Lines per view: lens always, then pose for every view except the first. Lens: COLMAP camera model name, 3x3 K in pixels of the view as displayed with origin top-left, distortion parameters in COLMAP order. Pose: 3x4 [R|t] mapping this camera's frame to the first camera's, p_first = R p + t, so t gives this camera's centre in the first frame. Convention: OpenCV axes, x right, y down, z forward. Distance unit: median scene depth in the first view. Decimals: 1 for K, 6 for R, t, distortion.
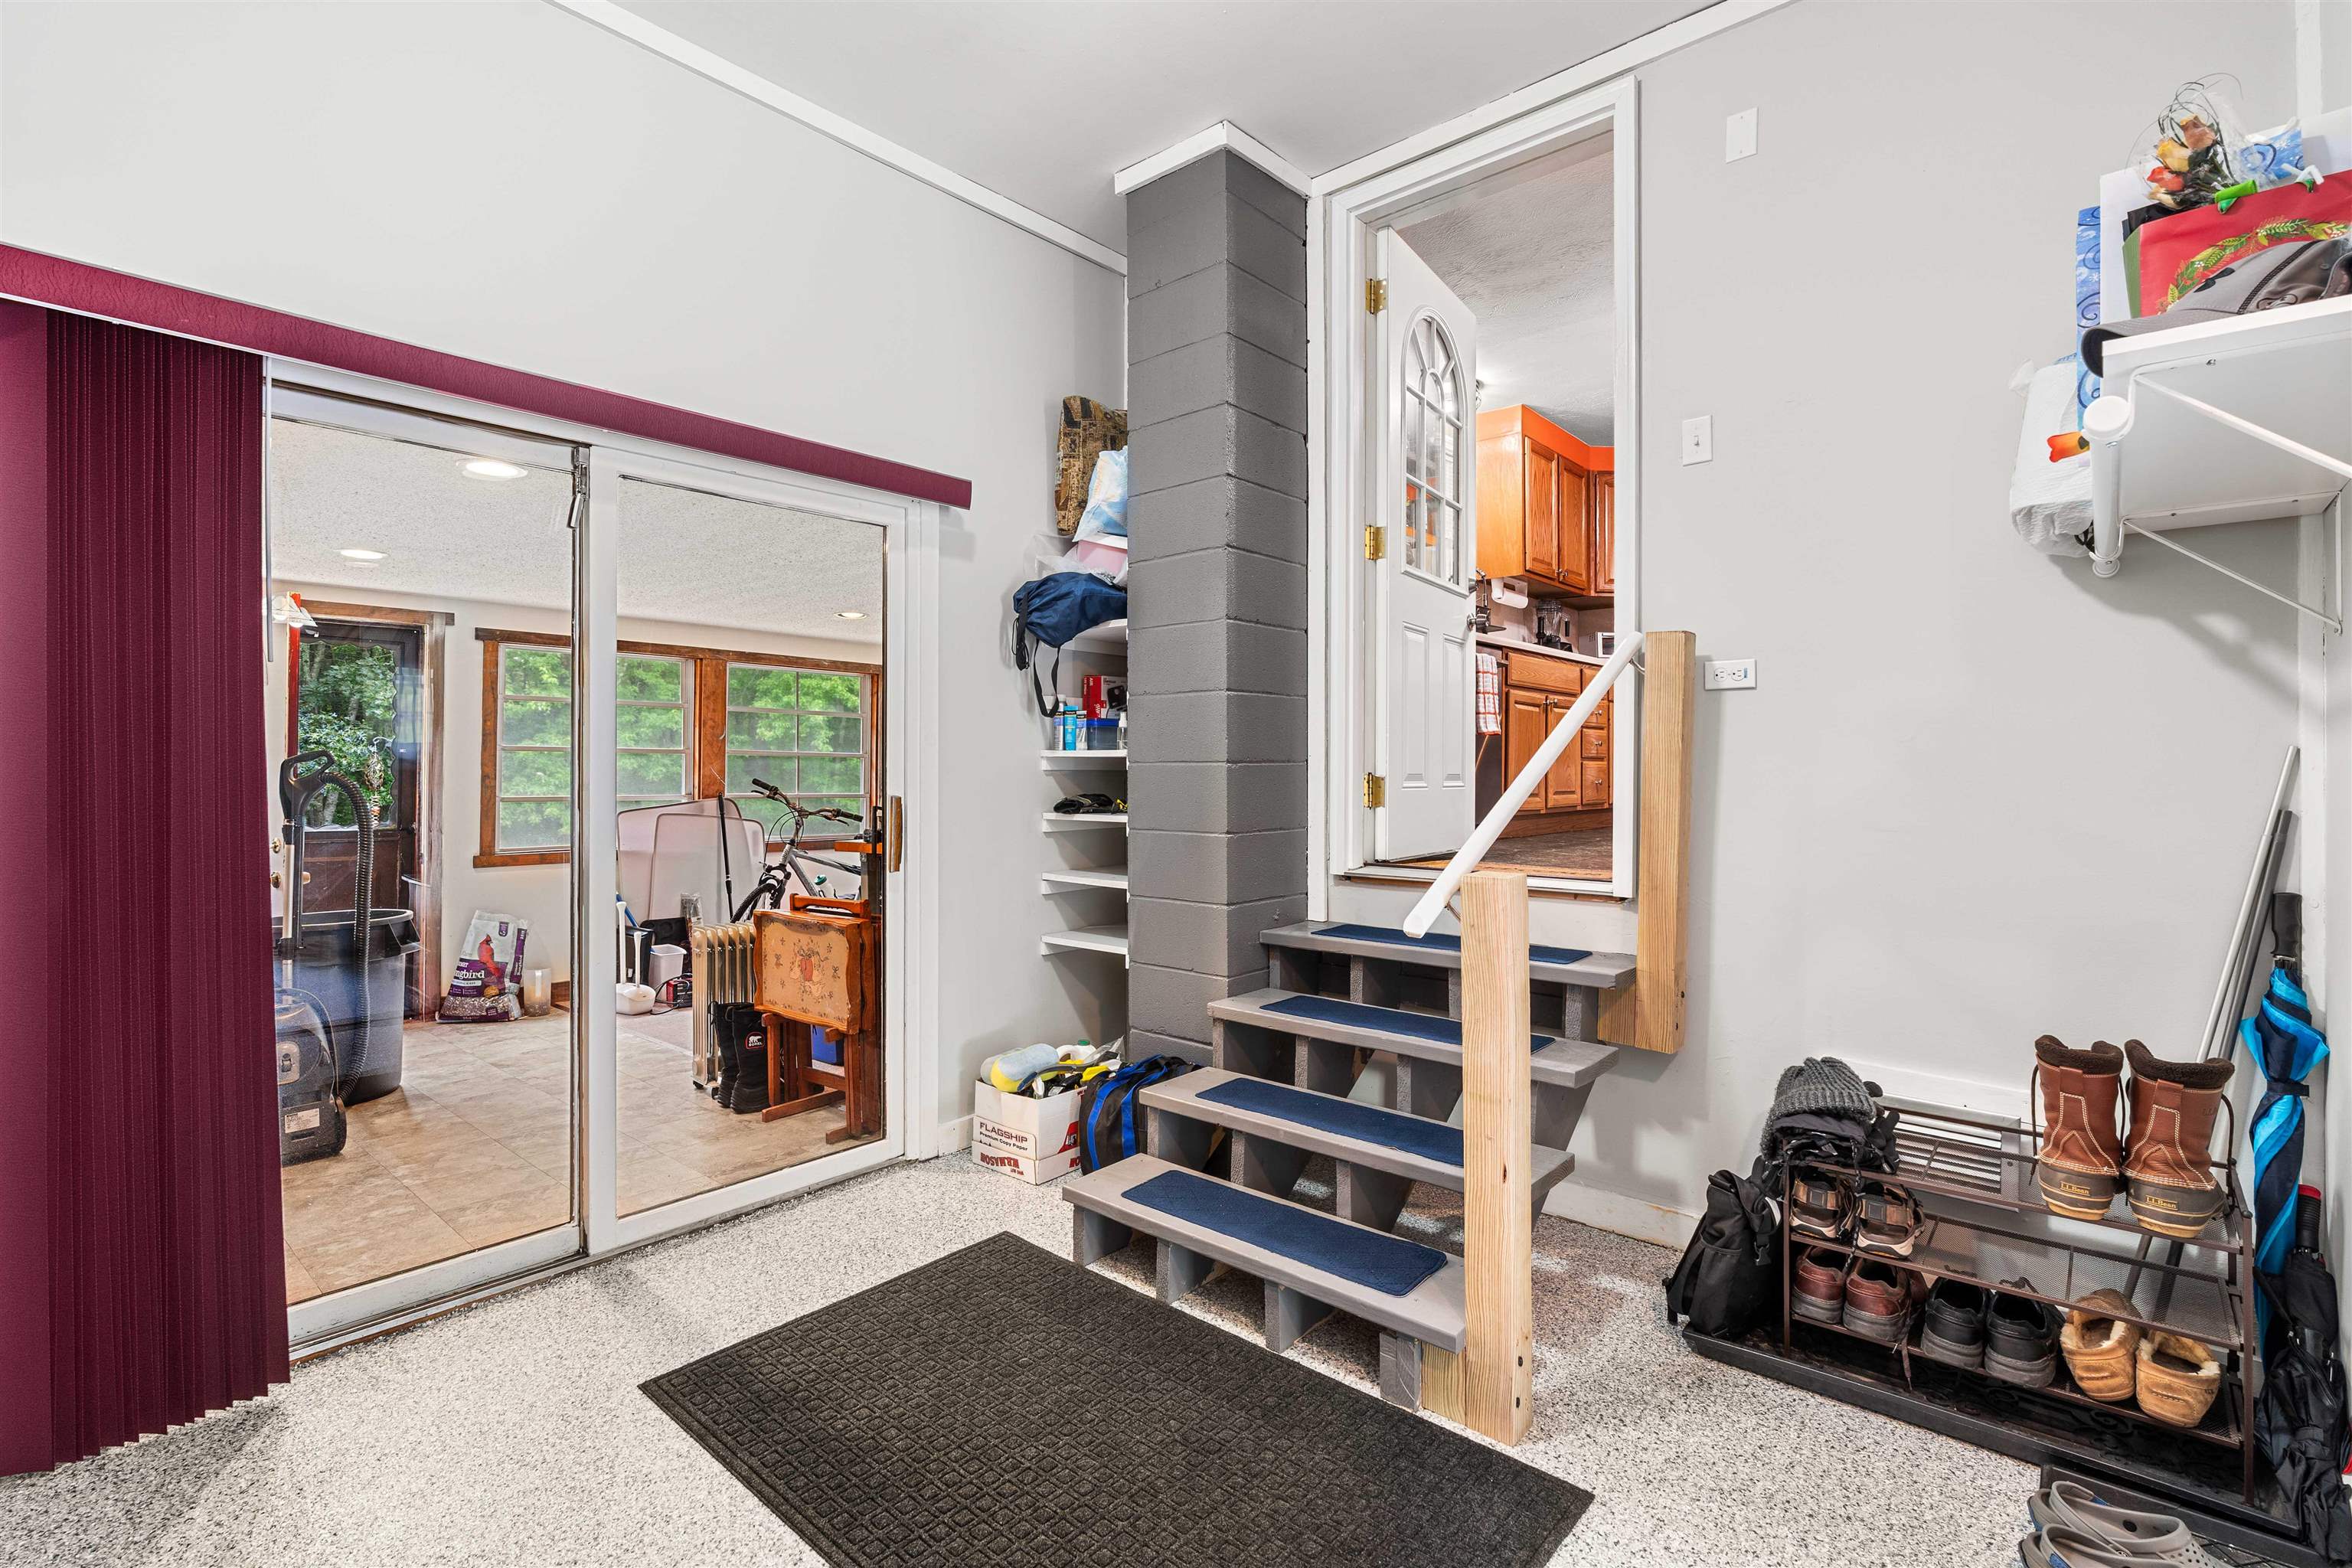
lens RADIAL K [[1064.7, 0, 1185.6], [0, 1064.7, 779.7], [0, 0, 1]] dist [-0.002523, -0.000109]
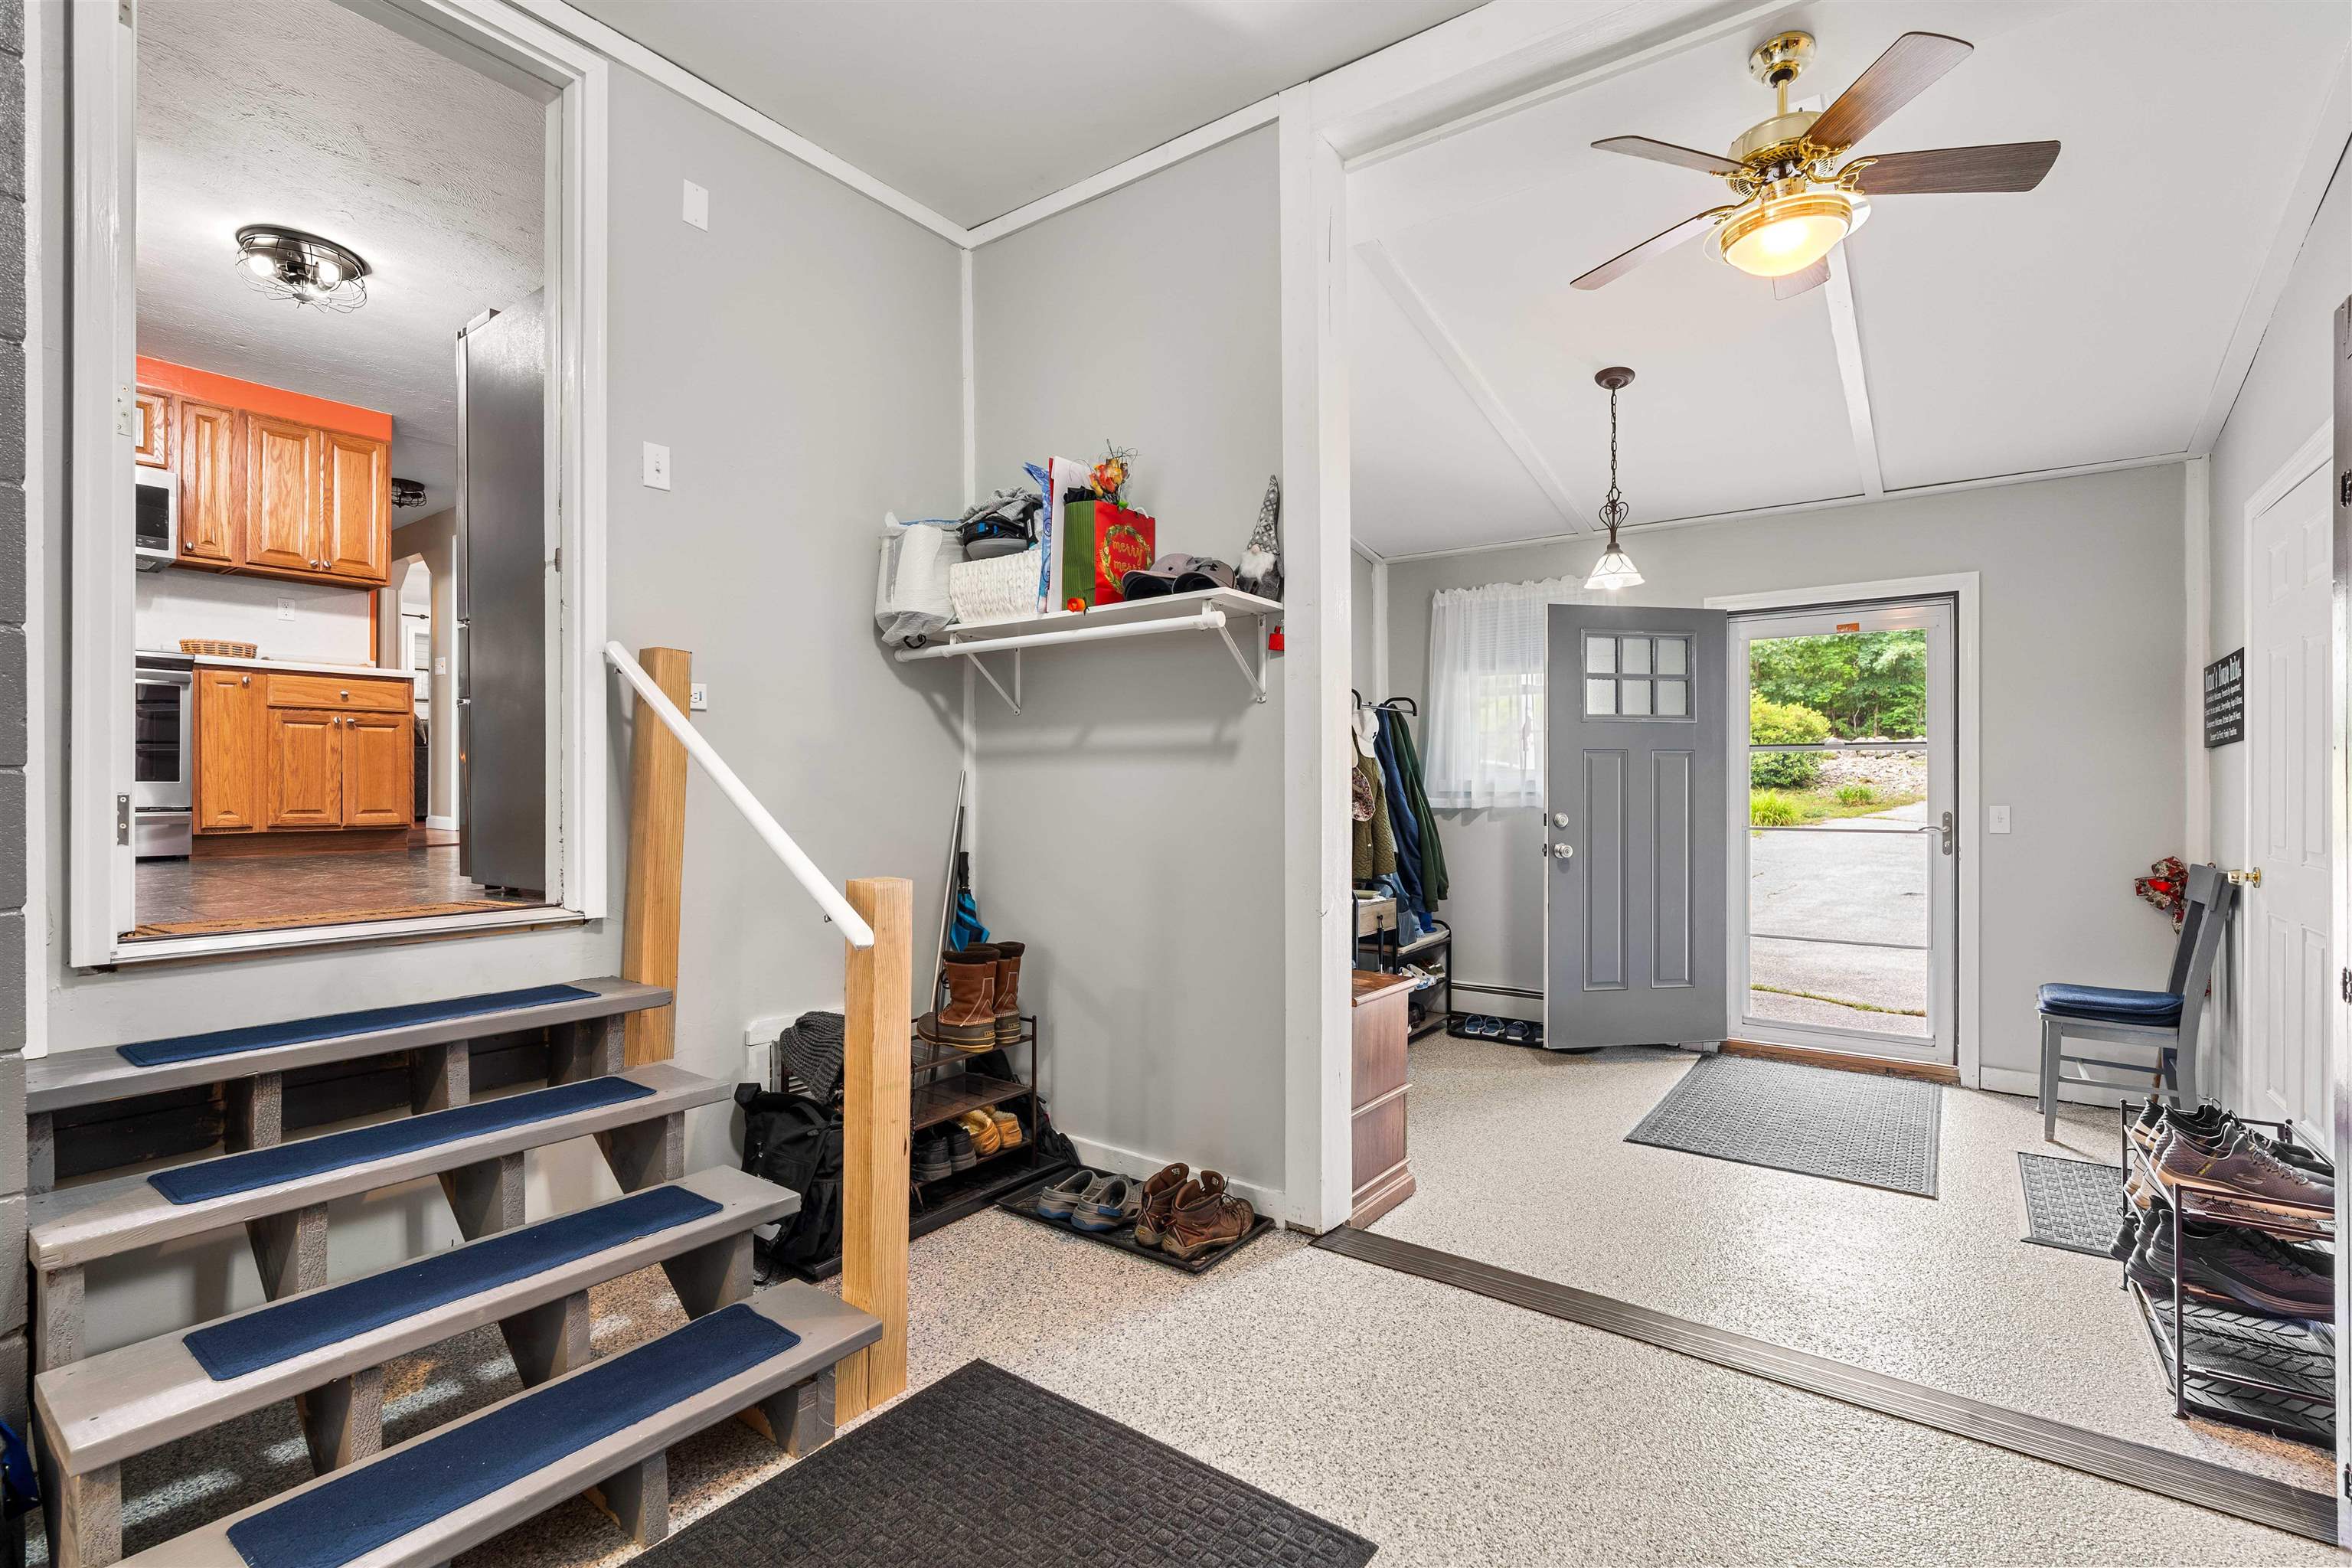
lens RADIAL K [[1064.7, 0, 1185.6], [0, 1064.7, 779.7], [0, 0, 1]] dist [-0.002523, -0.000109]
pose [[-0.080594, 0.003131, 0.996742, -0.783009], [0.011365, 0.999933, -0.002222, -0.007081], [-0.996682, 0.011149, -0.080625, 0.742813]]
